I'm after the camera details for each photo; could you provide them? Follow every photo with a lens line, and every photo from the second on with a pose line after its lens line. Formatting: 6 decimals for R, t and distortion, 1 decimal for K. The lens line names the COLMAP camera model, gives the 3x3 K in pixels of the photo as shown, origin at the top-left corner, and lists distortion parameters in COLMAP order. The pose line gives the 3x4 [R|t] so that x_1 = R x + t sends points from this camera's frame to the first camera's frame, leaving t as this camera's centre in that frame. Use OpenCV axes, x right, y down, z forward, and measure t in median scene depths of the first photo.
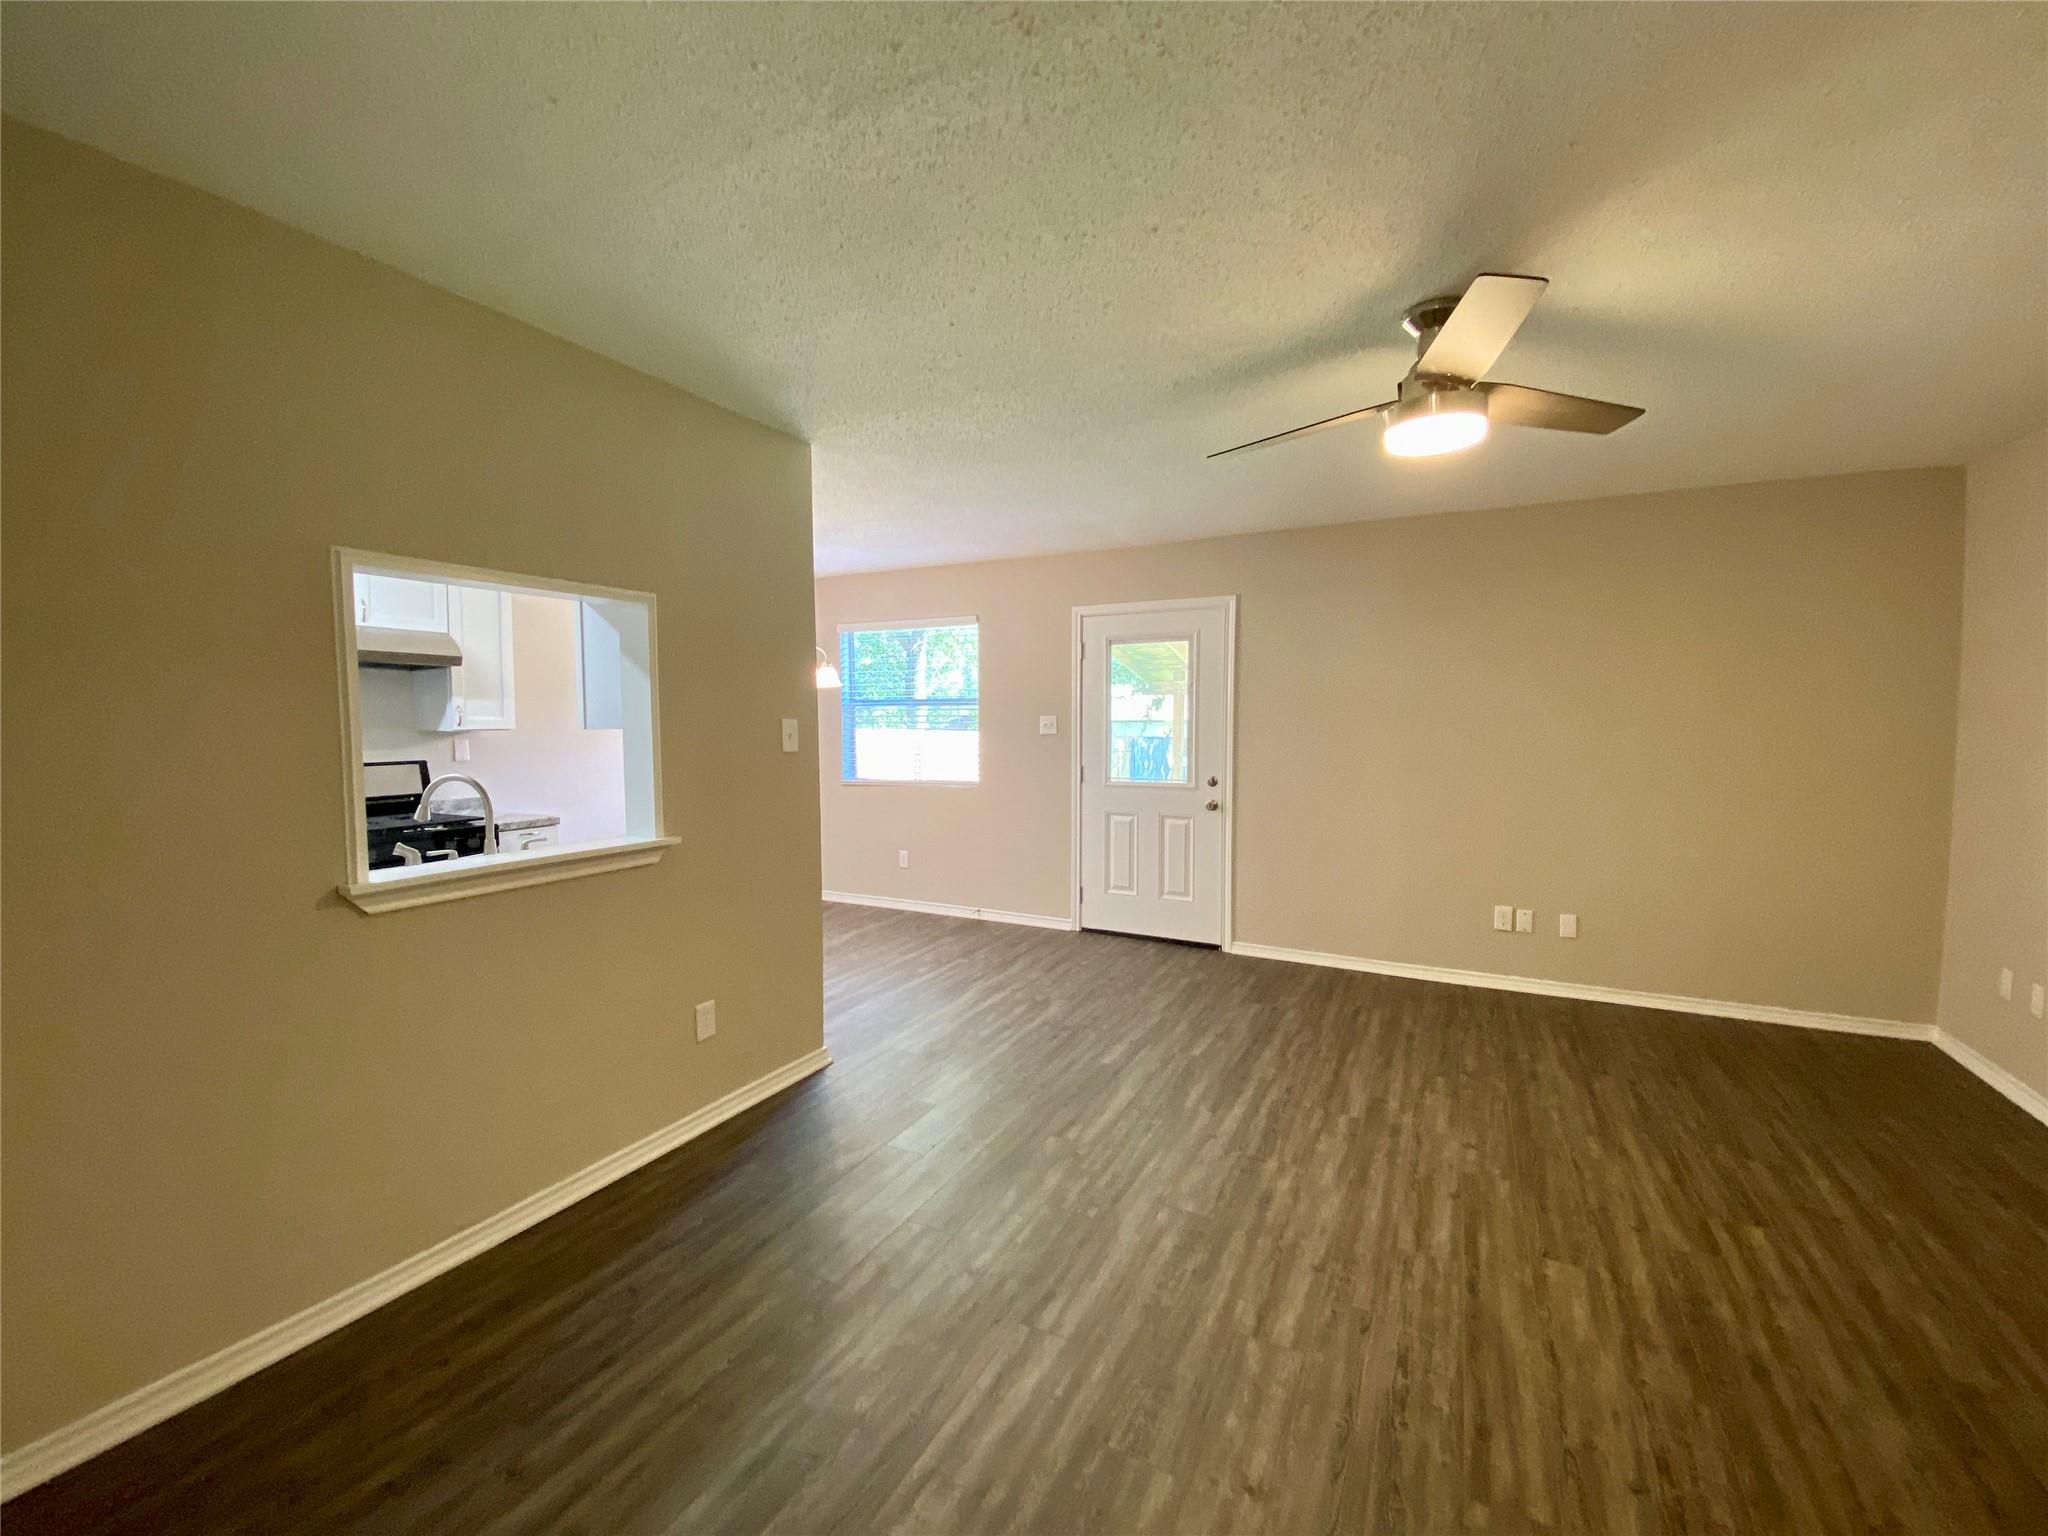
lens RADIAL K [[835.8, 0, 1018.9], [0, 835.8, 770.7], [0, 0, 1]] dist [-0.003785, -0.009133]
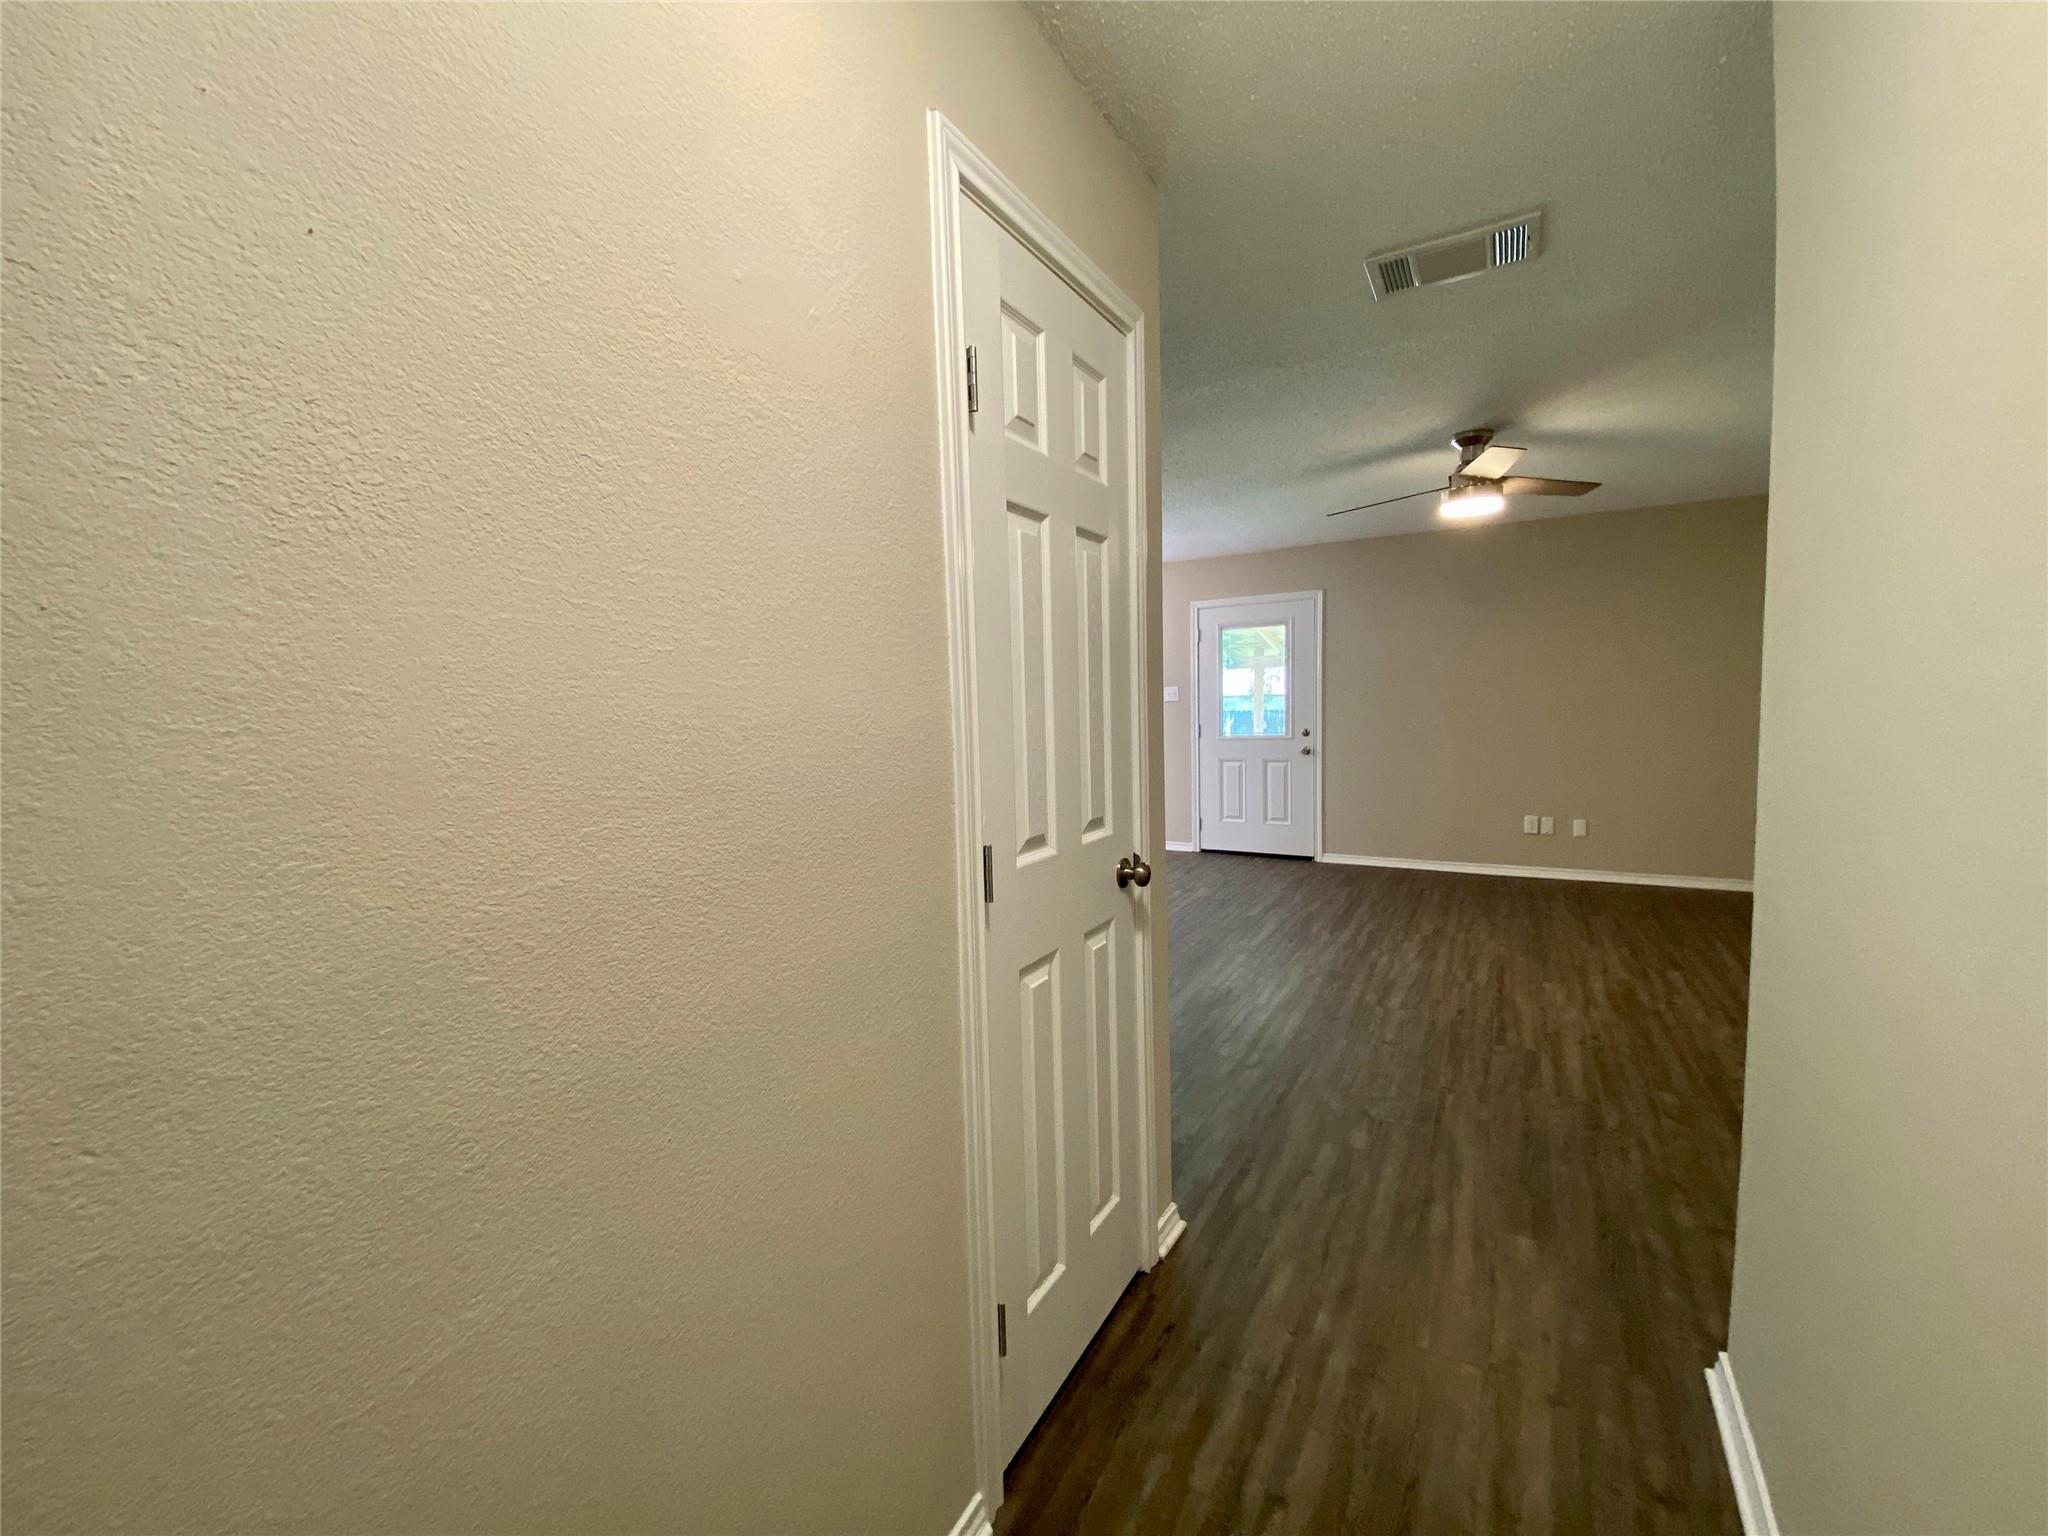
lens RADIAL K [[835.8, 0, 1013.9], [0, 835.8, 772.1], [0, 0, 1]] dist [-0.003785, -0.009133]
pose [[0.998414, -0.021355, -0.052100, -0.274832], [0.022423, 0.999549, 0.019998, 0.067248], [0.051649, -0.021134, 0.998442, -0.583057]]
